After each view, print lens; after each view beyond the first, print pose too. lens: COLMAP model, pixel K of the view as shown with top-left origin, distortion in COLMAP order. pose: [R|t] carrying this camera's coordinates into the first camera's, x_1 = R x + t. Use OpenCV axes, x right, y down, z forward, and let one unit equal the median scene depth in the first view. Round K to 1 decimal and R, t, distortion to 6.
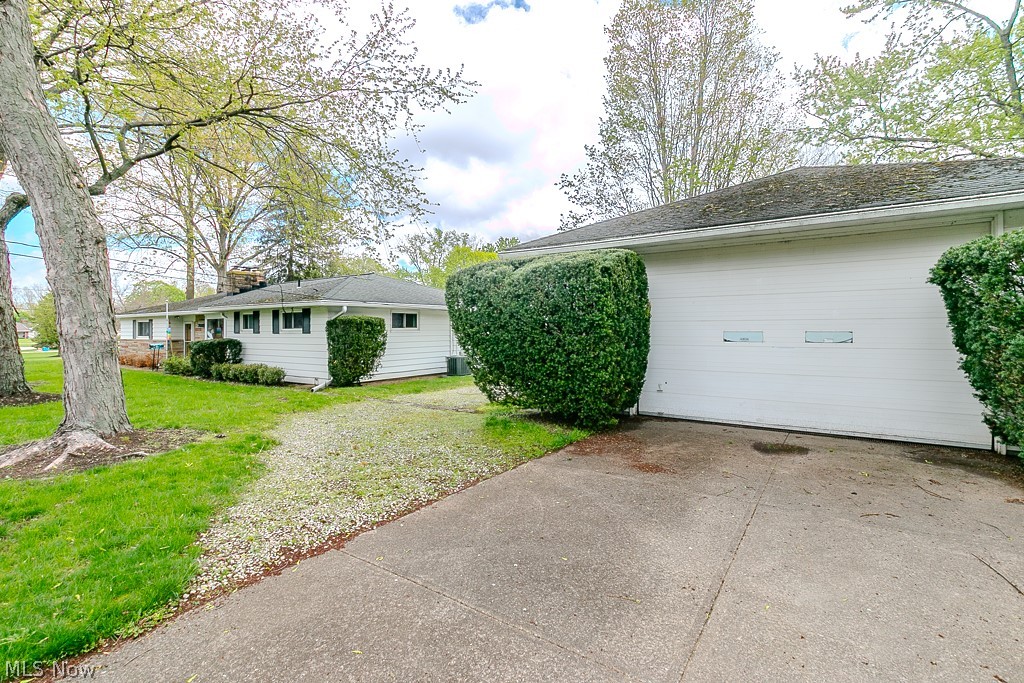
lens RADIAL K [[479.5, 0, 510.0], [0, 479.5, 333.3], [0, 0, 1]] dist [-0.000094, 0.000023]
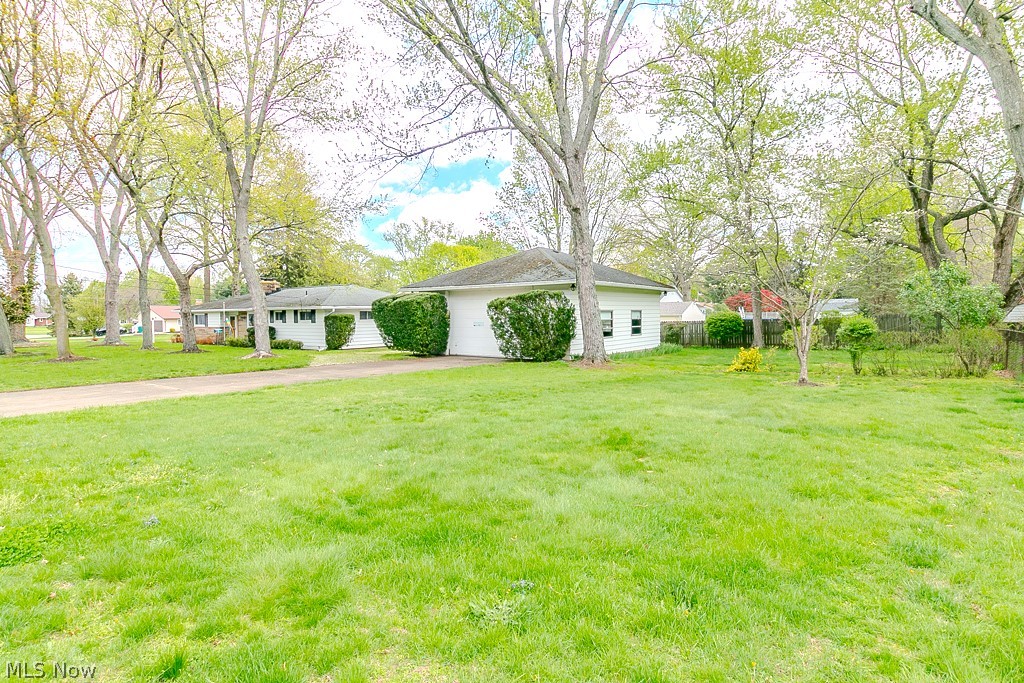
lens RADIAL K [[548.4, 0, 512.0], [0, 548.4, 341.5], [0, 0, 1]] dist [0.000048, -0.000026]
pose [[0.999855, -0.003422, -0.016664, 0.393581], [0.004079, 0.999209, 0.039548, -0.009170], [0.016515, -0.039610, 0.999079, -1.148429]]
